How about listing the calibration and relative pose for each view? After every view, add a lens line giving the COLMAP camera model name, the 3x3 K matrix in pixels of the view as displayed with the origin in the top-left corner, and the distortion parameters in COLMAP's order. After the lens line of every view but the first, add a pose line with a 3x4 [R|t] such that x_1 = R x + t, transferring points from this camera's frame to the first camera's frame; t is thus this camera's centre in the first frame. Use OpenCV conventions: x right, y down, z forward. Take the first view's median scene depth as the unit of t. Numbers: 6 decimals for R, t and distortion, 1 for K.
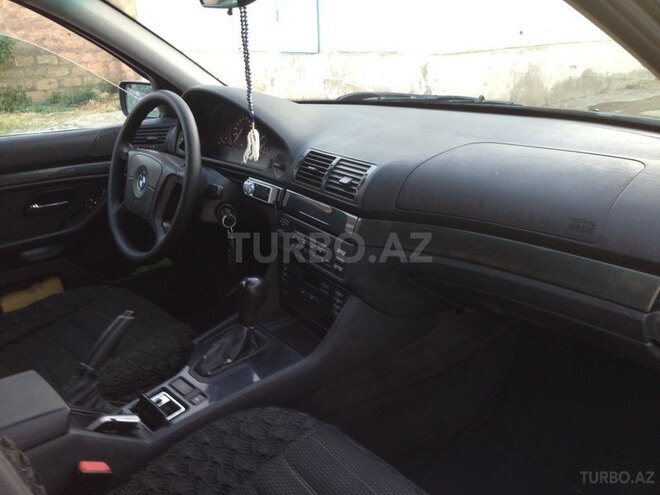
lens RADIAL K [[605.1, 0, 330.0], [0, 605.1, 247.5], [0, 0, 1]] dist [0.141973, -0.260416]
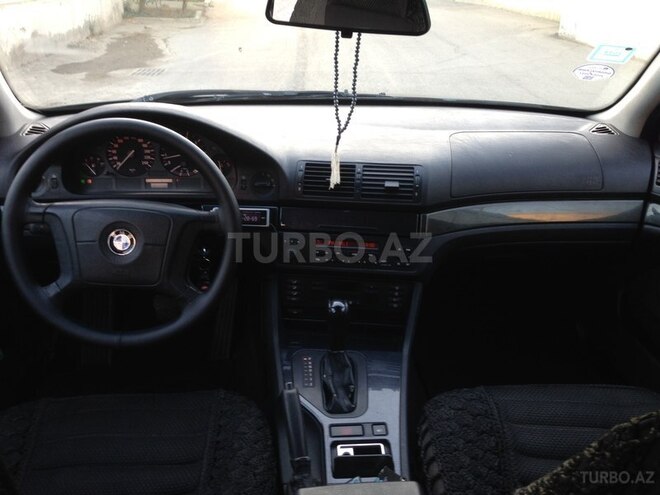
lens RADIAL K [[605.1, 0, 330.0], [0, 605.1, 247.5], [0, 0, 1]] dist [0.141973, -0.260416]
pose [[0.632486, -0.271719, 0.725349, -0.731903], [0.223762, 0.960621, 0.164738, -0.175448], [-0.741547, 0.058111, 0.668379, 0.312971]]
